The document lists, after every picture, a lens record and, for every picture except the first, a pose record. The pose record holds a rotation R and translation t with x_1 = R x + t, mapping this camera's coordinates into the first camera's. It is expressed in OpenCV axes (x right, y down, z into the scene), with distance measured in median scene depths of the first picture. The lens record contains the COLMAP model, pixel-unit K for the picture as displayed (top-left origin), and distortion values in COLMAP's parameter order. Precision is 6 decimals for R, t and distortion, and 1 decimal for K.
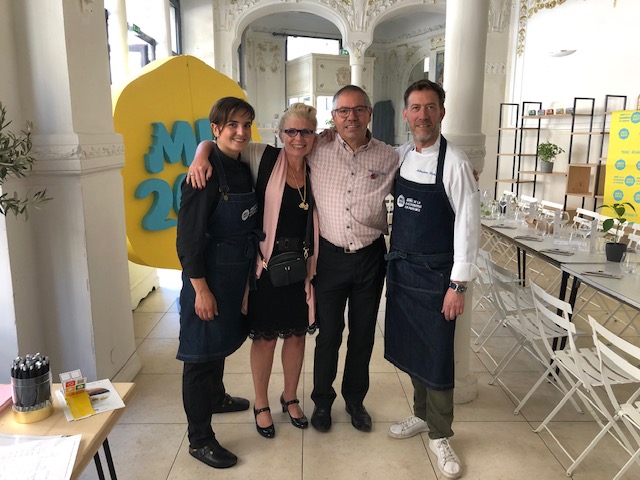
lens RADIAL K [[515.3, 0, 309.5], [0, 515.3, 234.2], [0, 0, 1]] dist [0.062104, -0.035041]
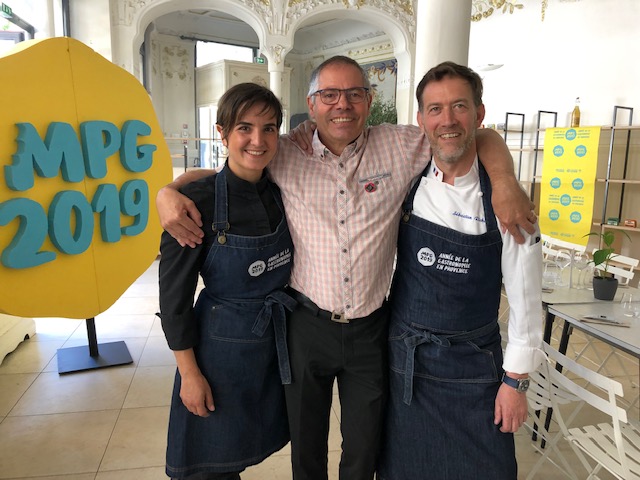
lens RADIAL K [[518.7, 0, 305.5], [0, 518.7, 229.9], [0, 0, 1]] dist [0.028252, -0.004367]
pose [[0.986430, -0.008824, 0.163943, -0.027356], [0.014578, 0.999318, -0.033927, -0.041477], [-0.163531, 0.035856, 0.985886, 0.266746]]
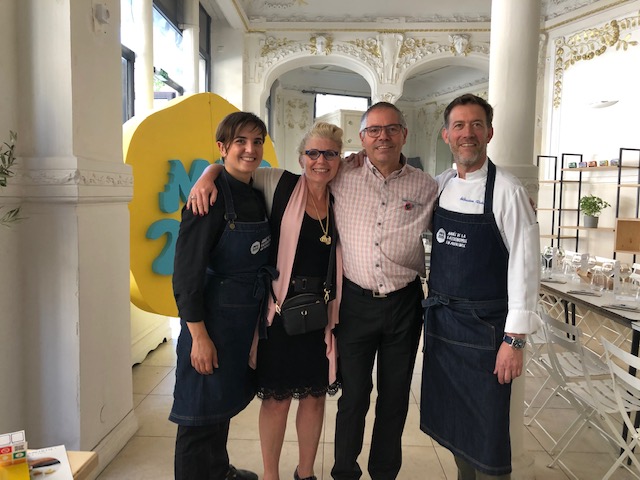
lens RADIAL K [[515.3, 0, 309.5], [0, 515.3, 234.2], [0, 0, 1]] dist [0.062104, -0.035041]
pose [[0.998474, 0.019072, -0.051828, 0.005128], [-0.024872, 0.993206, -0.113678, 0.026615], [0.049308, 0.114794, 0.992165, 0.118257]]
